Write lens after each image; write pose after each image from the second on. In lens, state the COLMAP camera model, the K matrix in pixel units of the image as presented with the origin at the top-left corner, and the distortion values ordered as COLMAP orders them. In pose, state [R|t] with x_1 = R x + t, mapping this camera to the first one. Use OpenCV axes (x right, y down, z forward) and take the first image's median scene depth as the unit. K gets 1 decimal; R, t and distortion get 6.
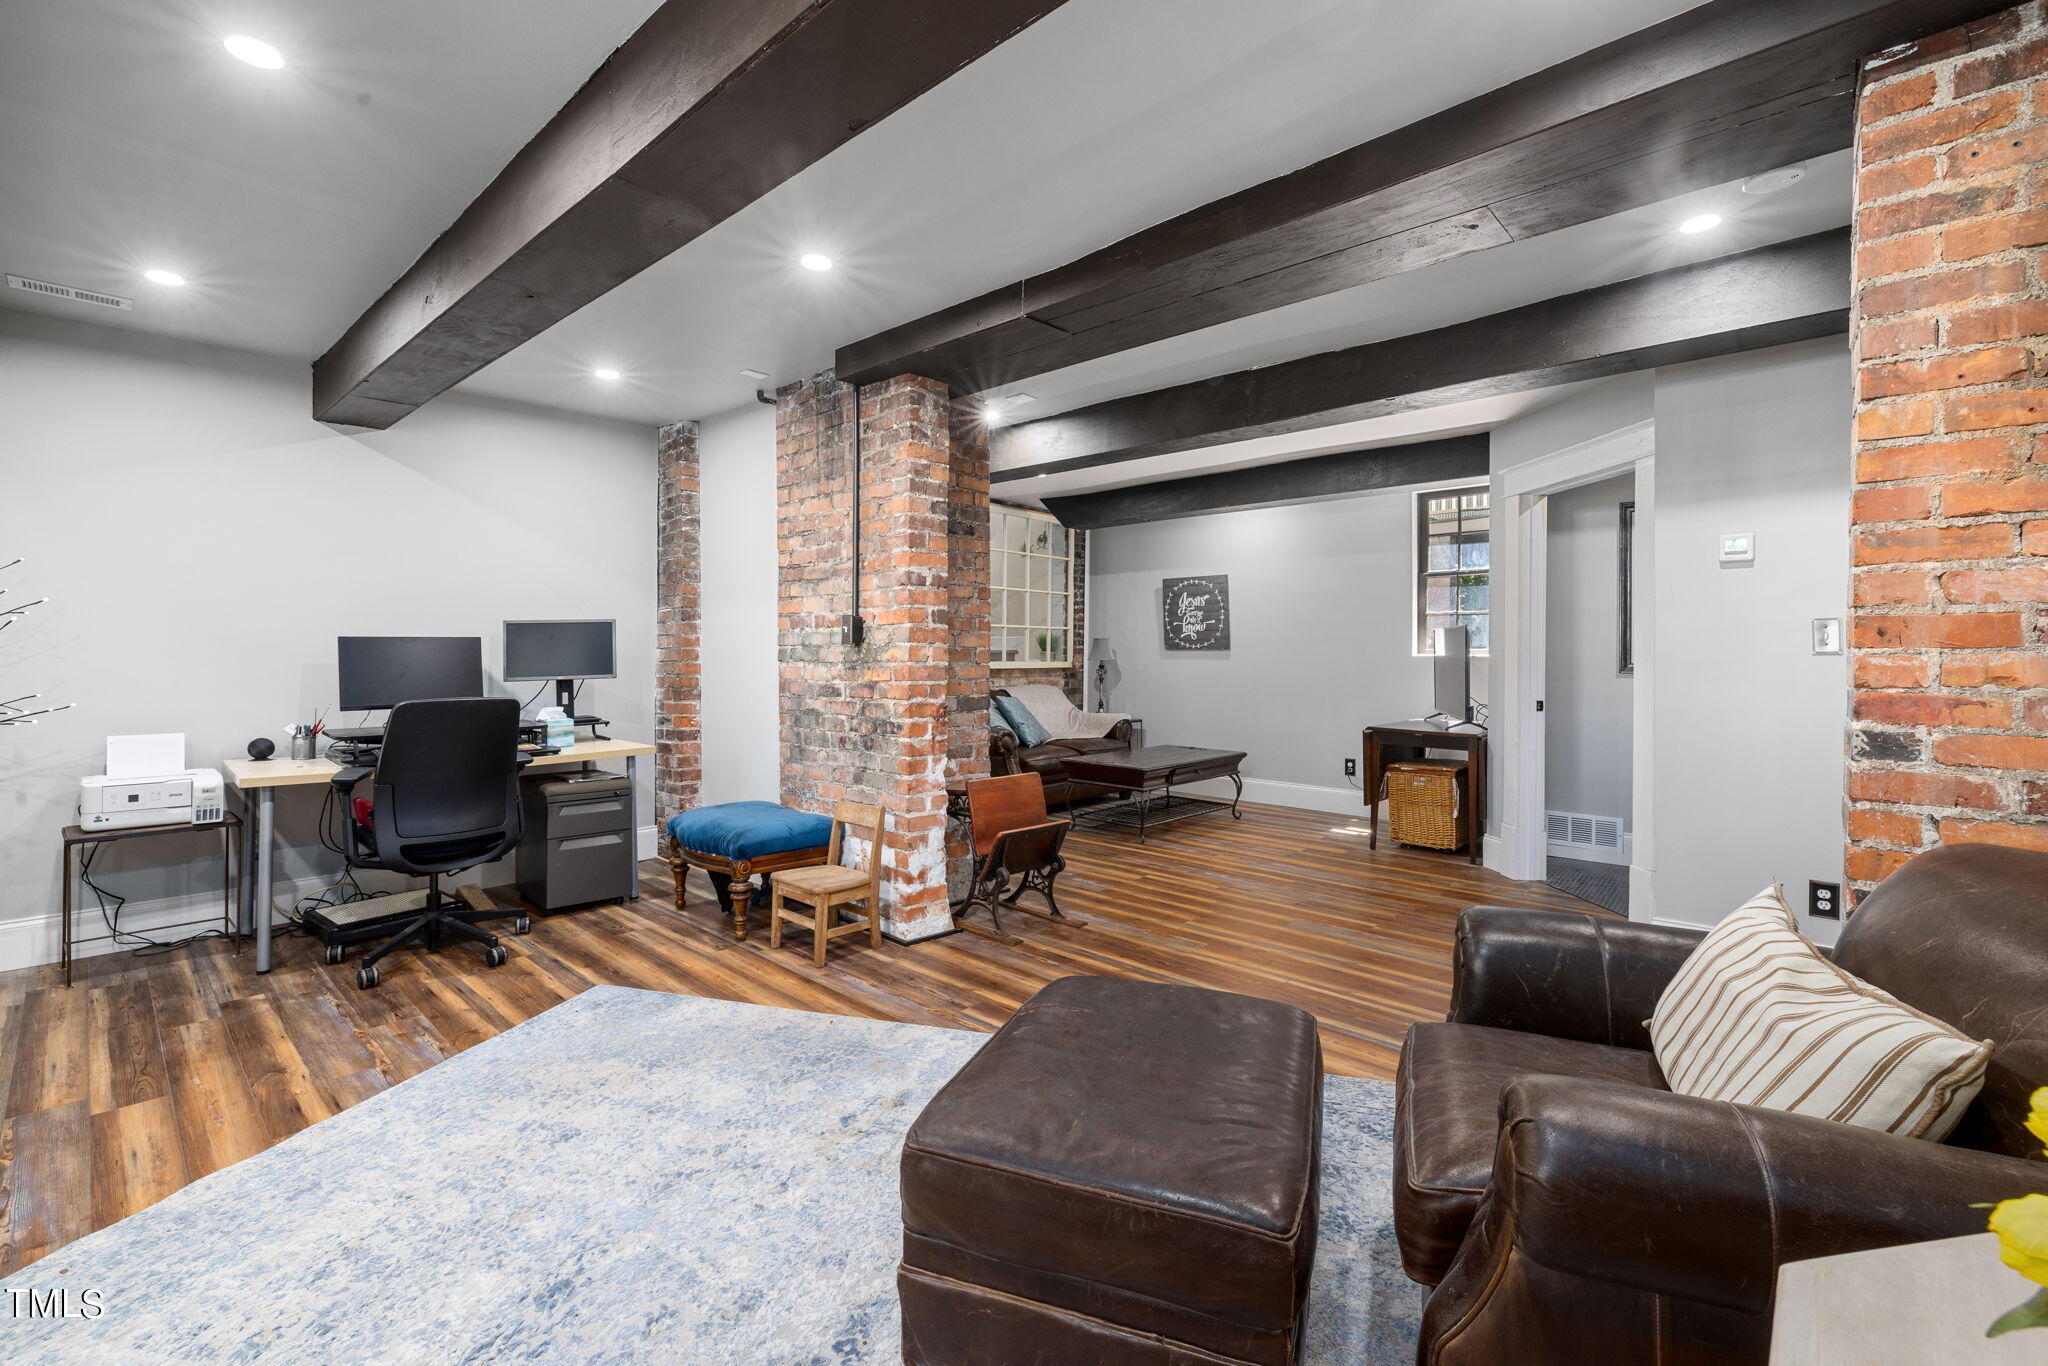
lens RADIAL K [[871.9, 0, 1015.5], [0, 871.9, 653.8], [0, 0, 1]] dist [-0.001135, -0.000005]
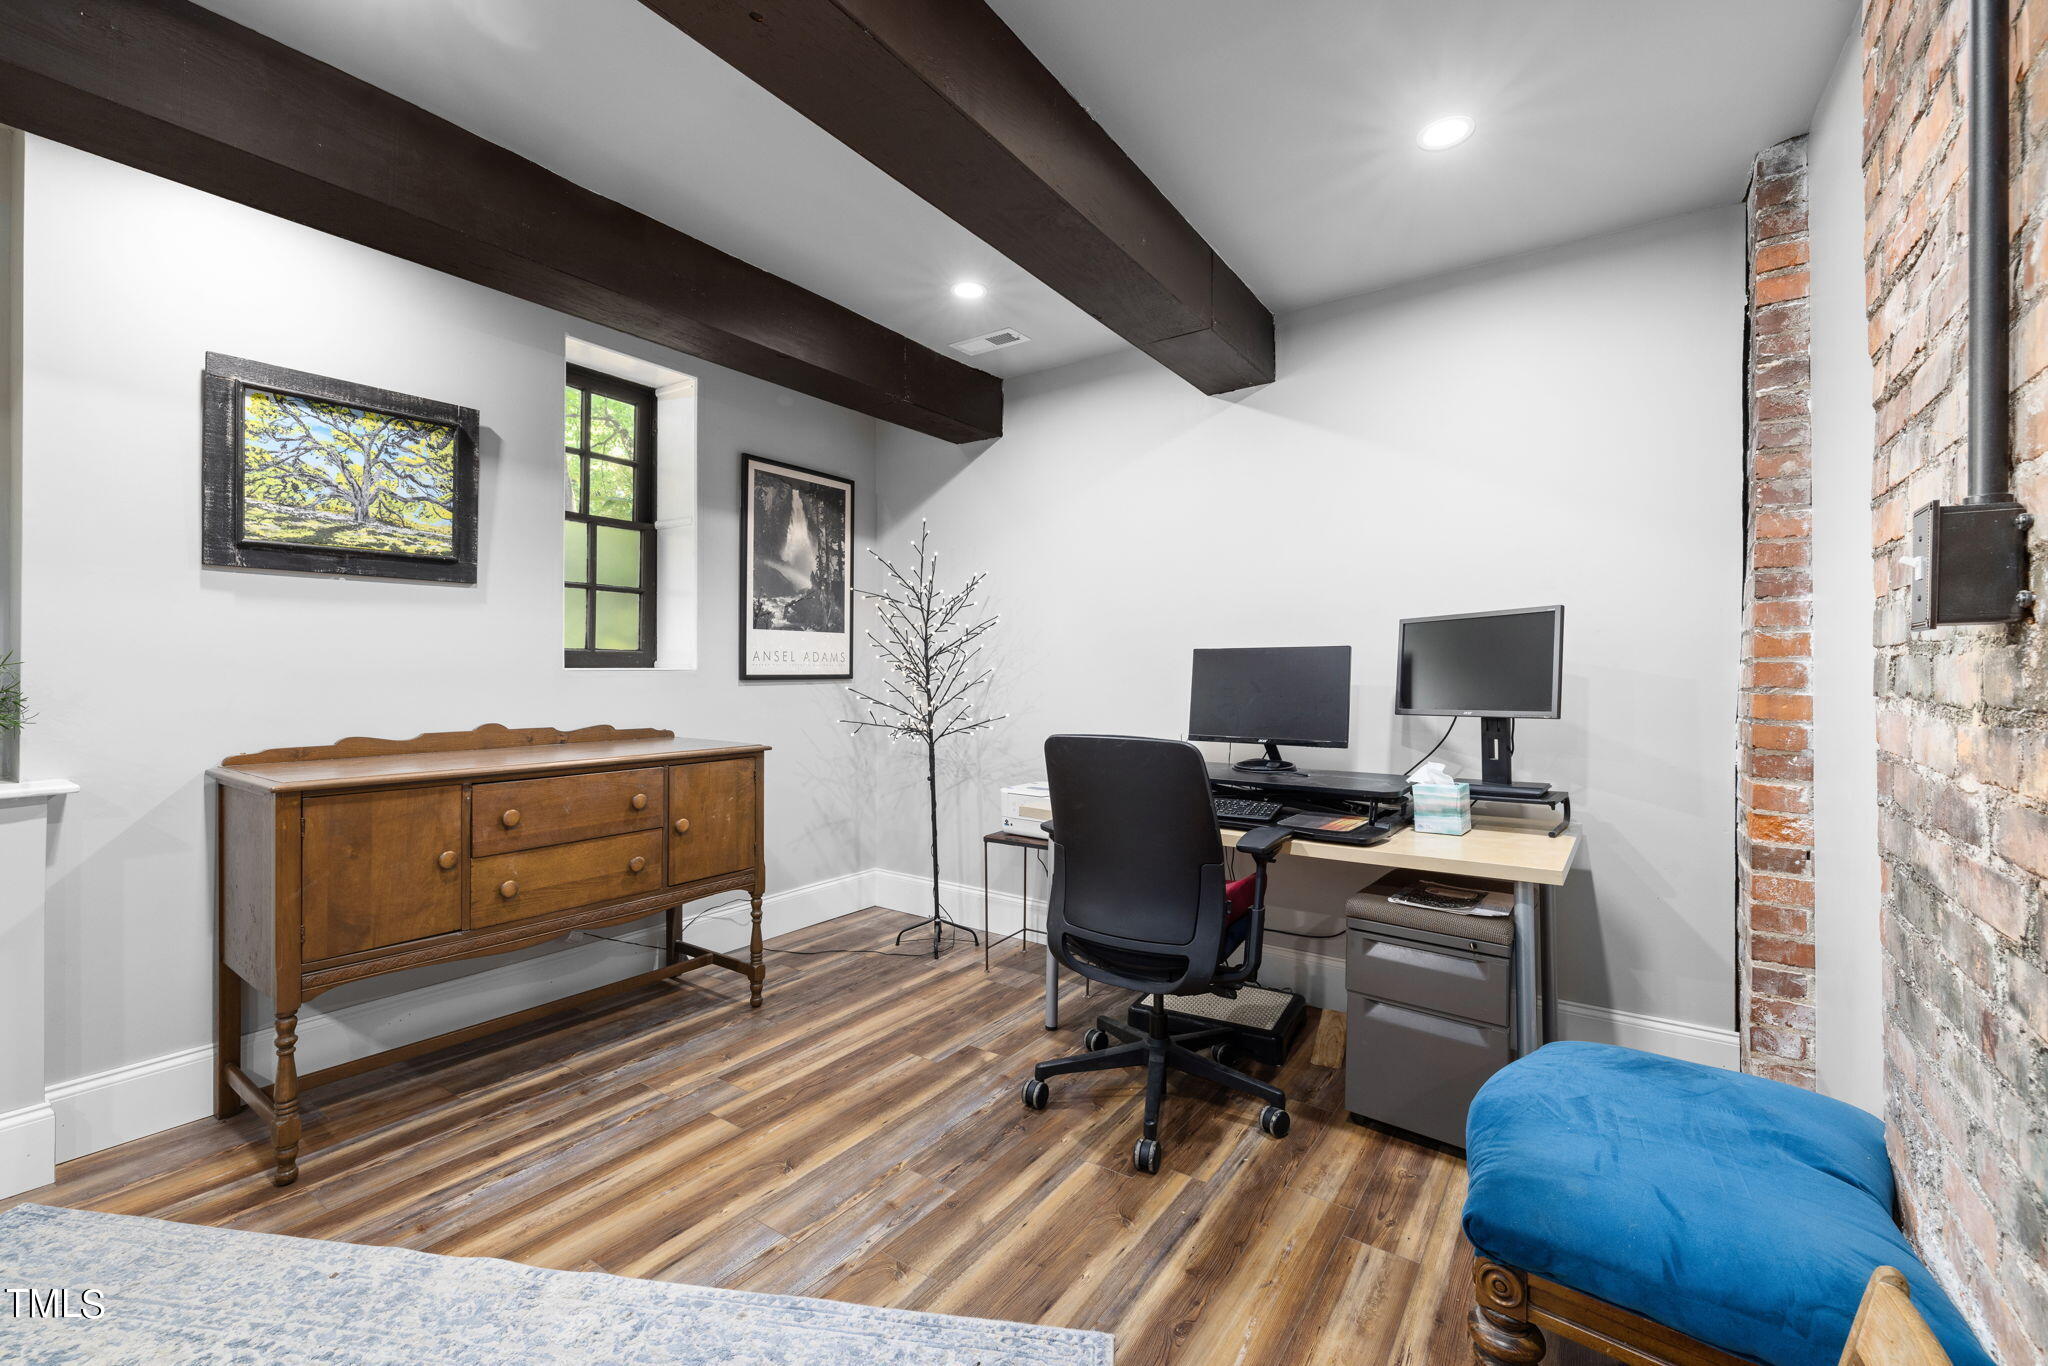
lens RADIAL K [[840.7, 0, 1026.6], [0, 840.7, 678.3], [0, 0, 1]] dist [-0.002152, -0.000508]
pose [[0.139390, -0.002486, -0.990234, -0.015343], [-0.008215, 0.999960, -0.003667, 0.011786], [0.990203, 0.008646, 0.139364, 0.939795]]
